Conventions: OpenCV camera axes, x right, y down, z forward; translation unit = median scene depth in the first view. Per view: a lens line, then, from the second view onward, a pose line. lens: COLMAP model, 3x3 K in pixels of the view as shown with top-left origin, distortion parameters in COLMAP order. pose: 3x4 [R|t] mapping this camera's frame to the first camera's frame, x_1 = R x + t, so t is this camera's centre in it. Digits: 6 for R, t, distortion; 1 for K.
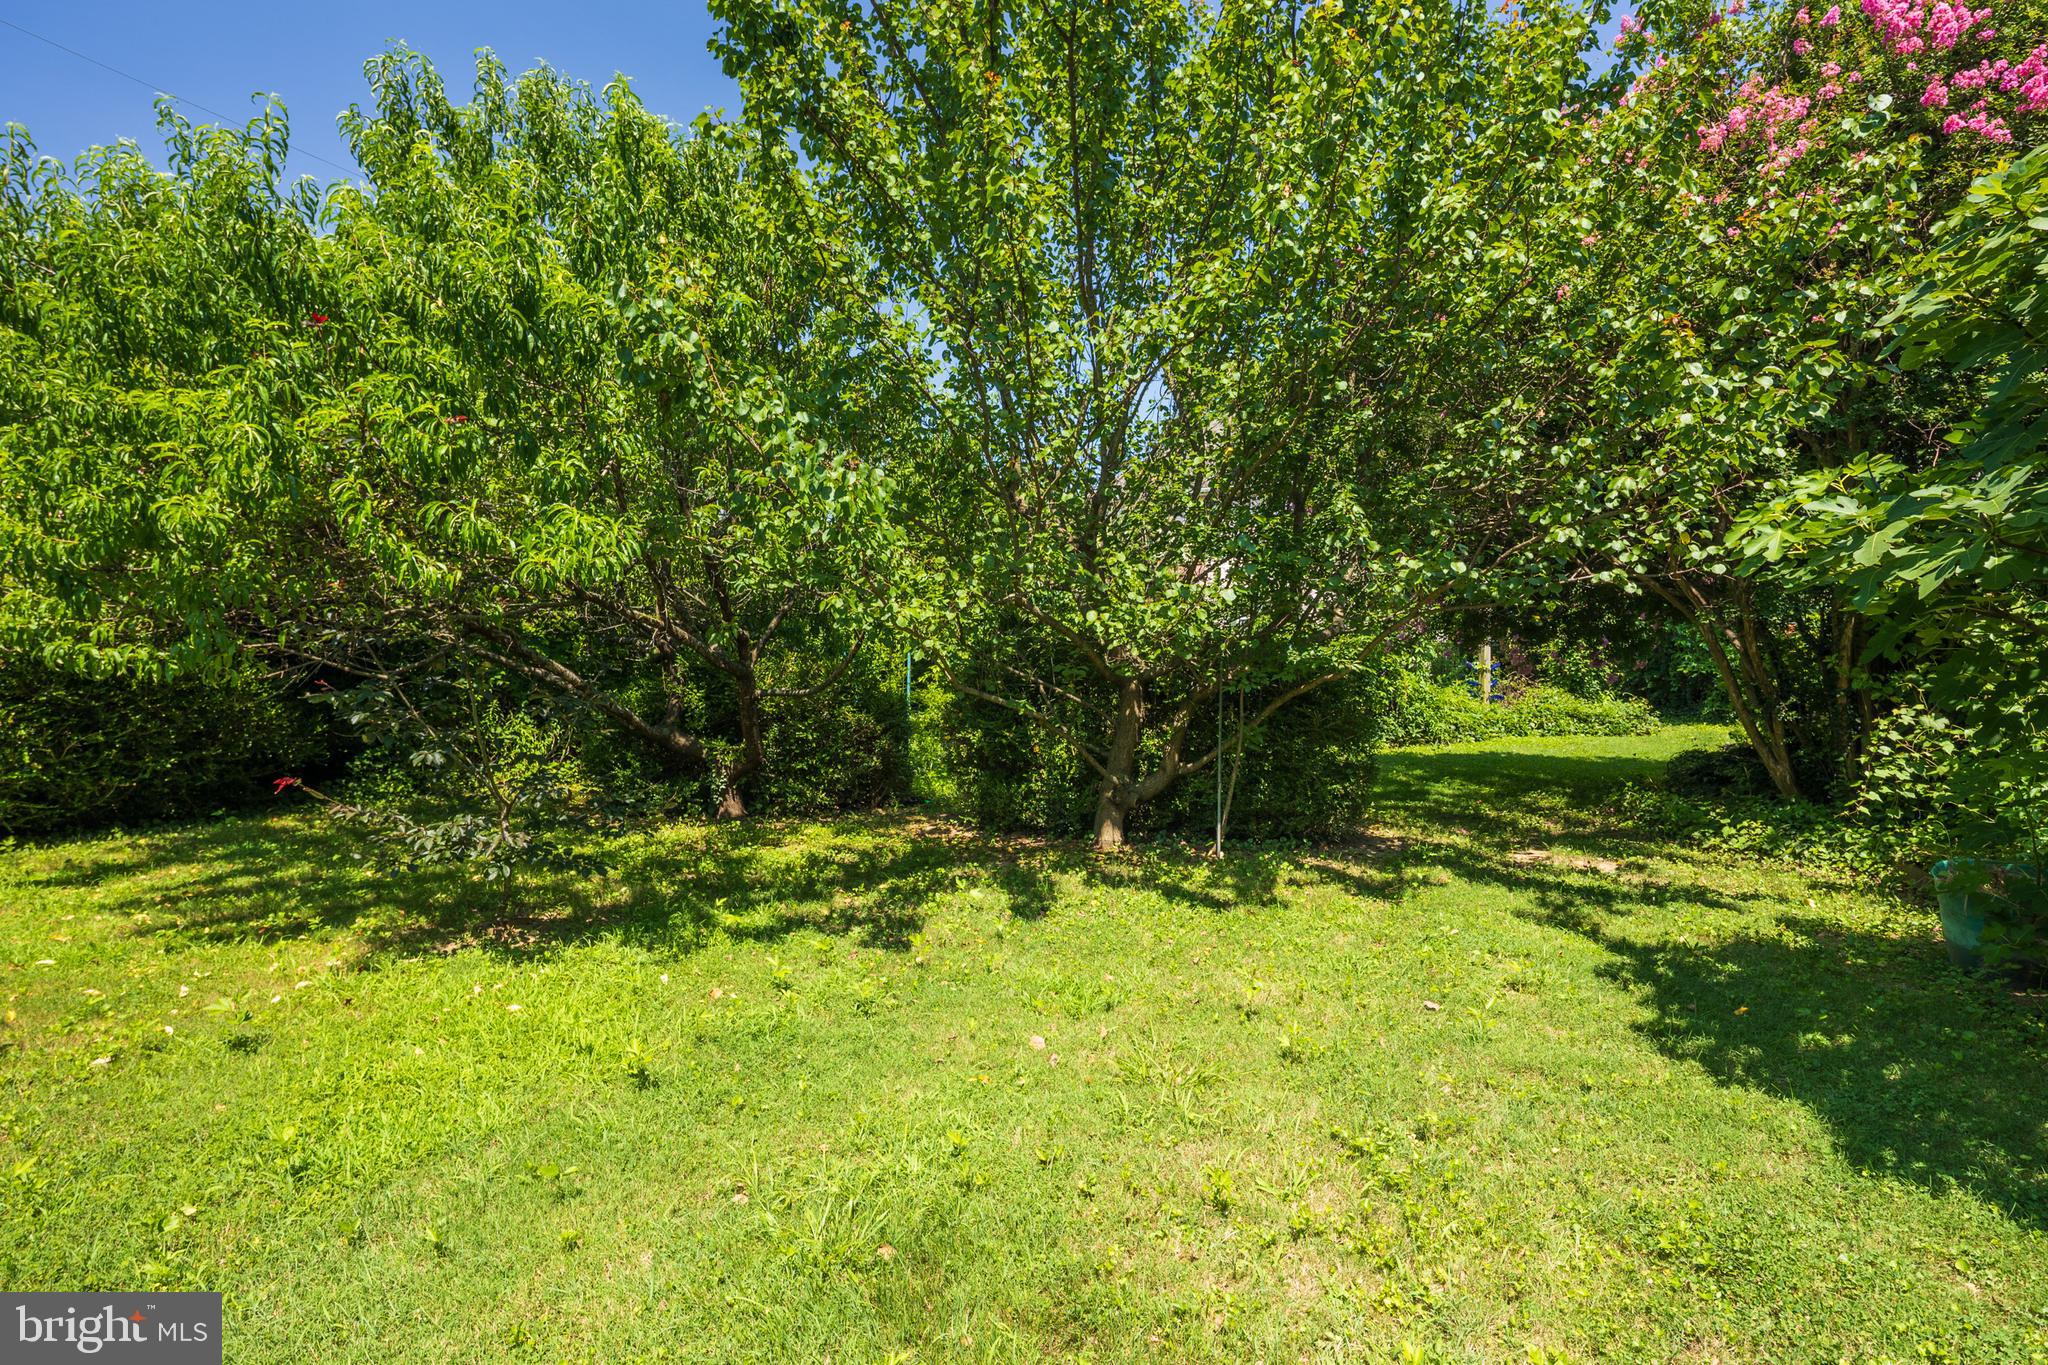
lens RADIAL K [[990.3, 0, 1025.3], [0, 990.3, 681.7], [0, 0, 1]] dist [-0.000381, -0.002828]
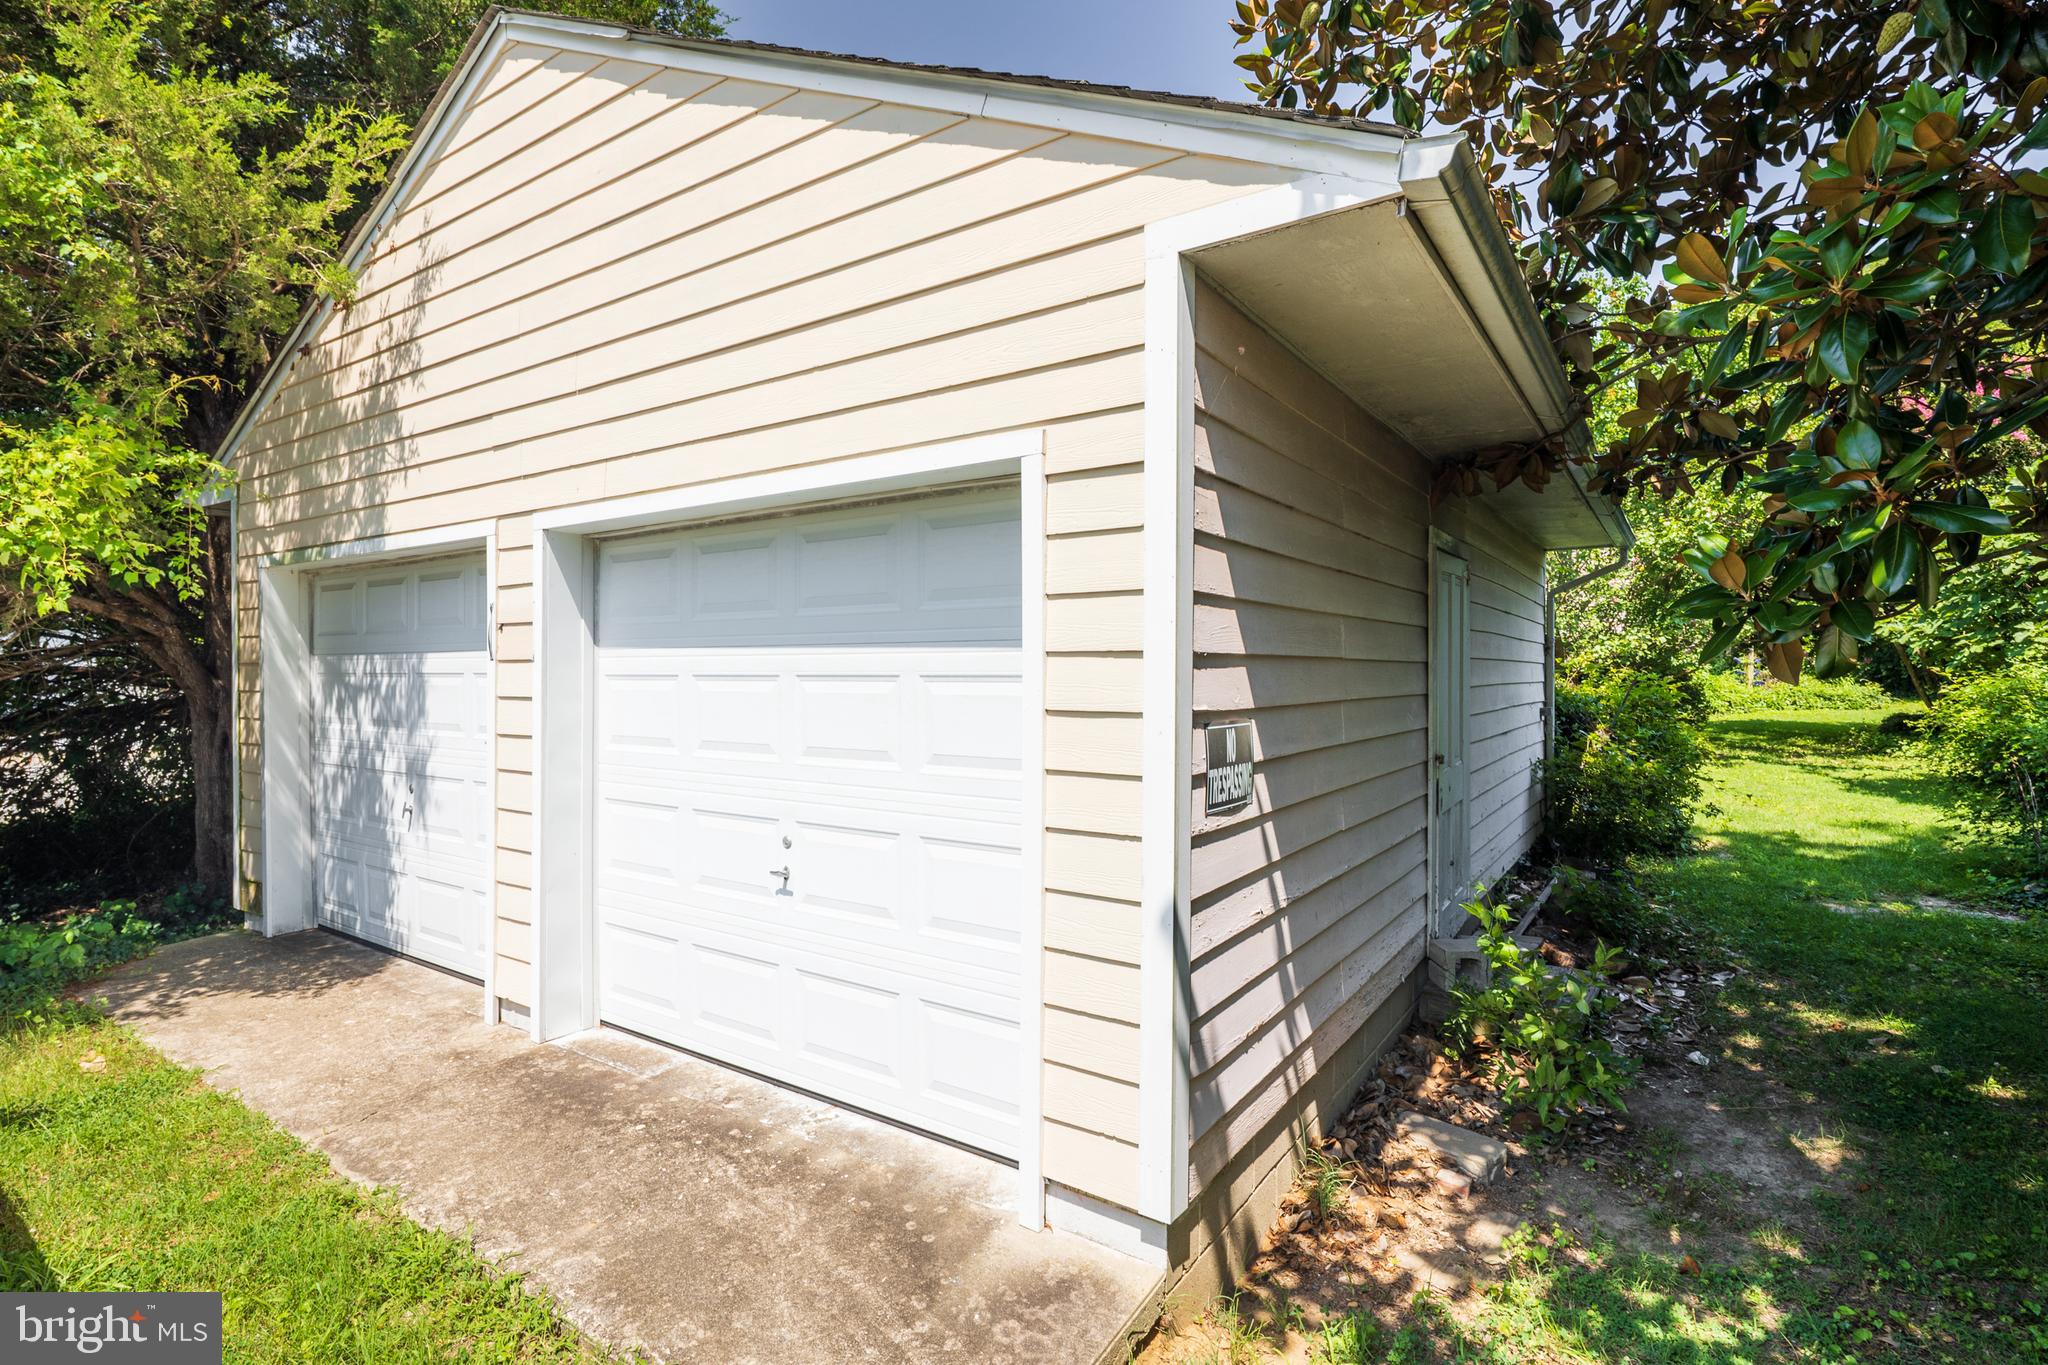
lens RADIAL K [[990.3, 0, 1021.2], [0, 990.3, 681.1], [0, 0, 1]] dist [-0.000381, -0.002828]
pose [[0.984595, -0.003177, -0.174820, -0.324764], [0.004663, 0.999956, 0.008091, -0.003122], [0.174786, -0.008782, 0.984567, -0.593246]]
